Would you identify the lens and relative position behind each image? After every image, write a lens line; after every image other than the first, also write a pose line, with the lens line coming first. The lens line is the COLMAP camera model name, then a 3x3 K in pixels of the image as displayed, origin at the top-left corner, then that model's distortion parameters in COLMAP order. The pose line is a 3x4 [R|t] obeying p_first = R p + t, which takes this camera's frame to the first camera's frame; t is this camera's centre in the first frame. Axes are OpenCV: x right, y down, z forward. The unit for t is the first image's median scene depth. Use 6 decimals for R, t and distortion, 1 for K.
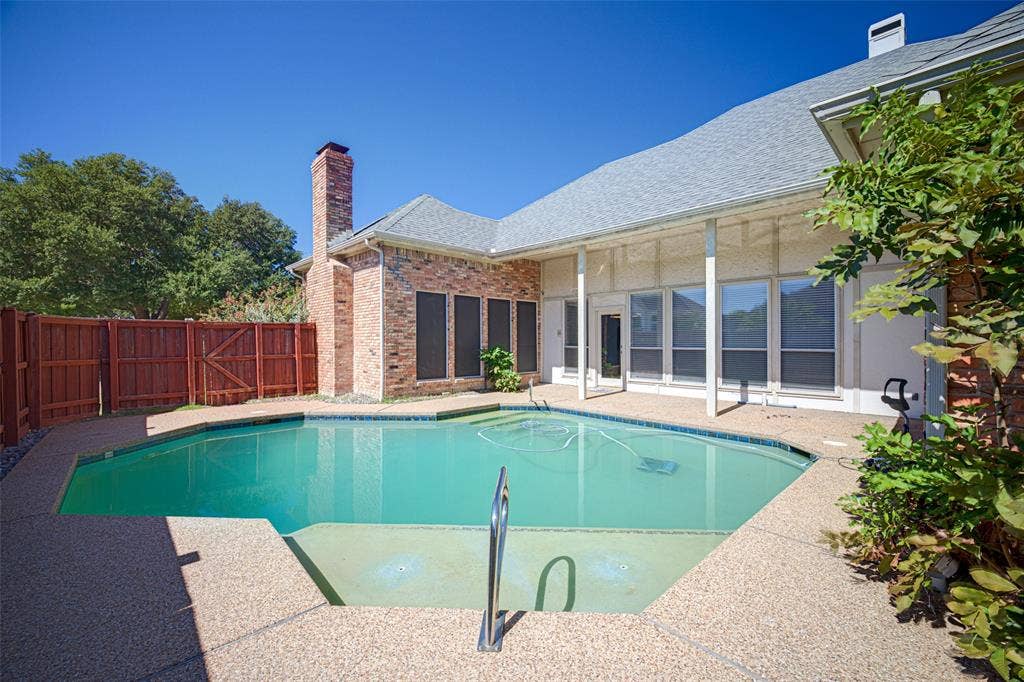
lens RADIAL K [[421.8, 0, 514.5], [0, 421.8, 342.2], [0, 0, 1]] dist [0.018924, -0.019798]
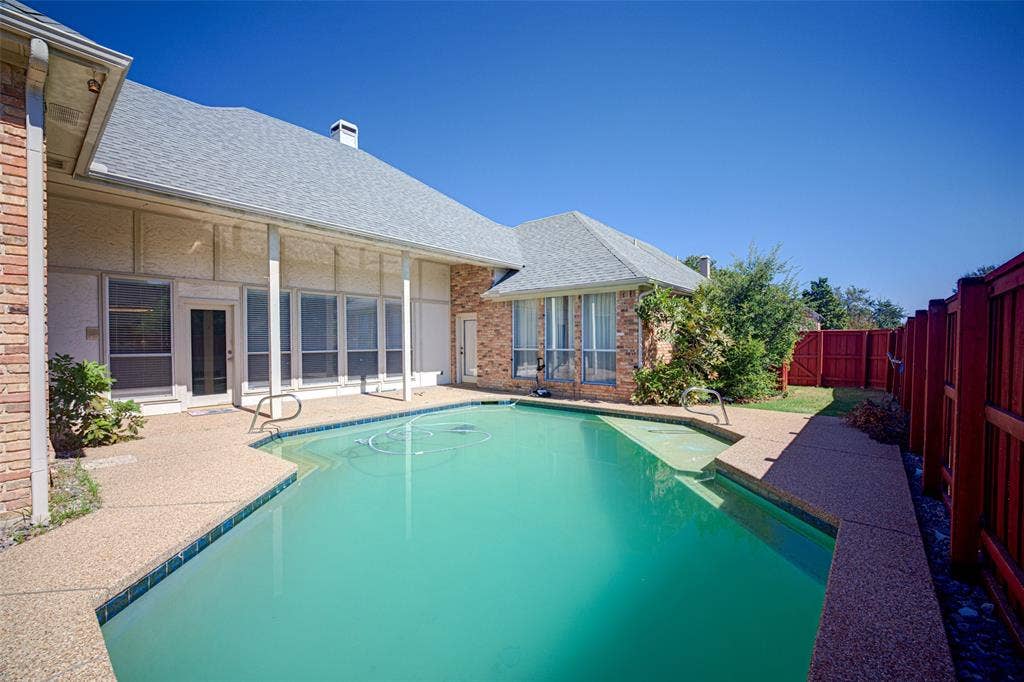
lens RADIAL K [[421.8, 0, 514.5], [0, 421.8, 342.2], [0, 0, 1]] dist [0.018924, -0.019798]
pose [[-0.117239, -0.002312, 0.993101, -0.729938], [0.009106, 0.999953, 0.003403, -0.007743], [-0.993062, 0.009442, -0.117212, 0.683396]]
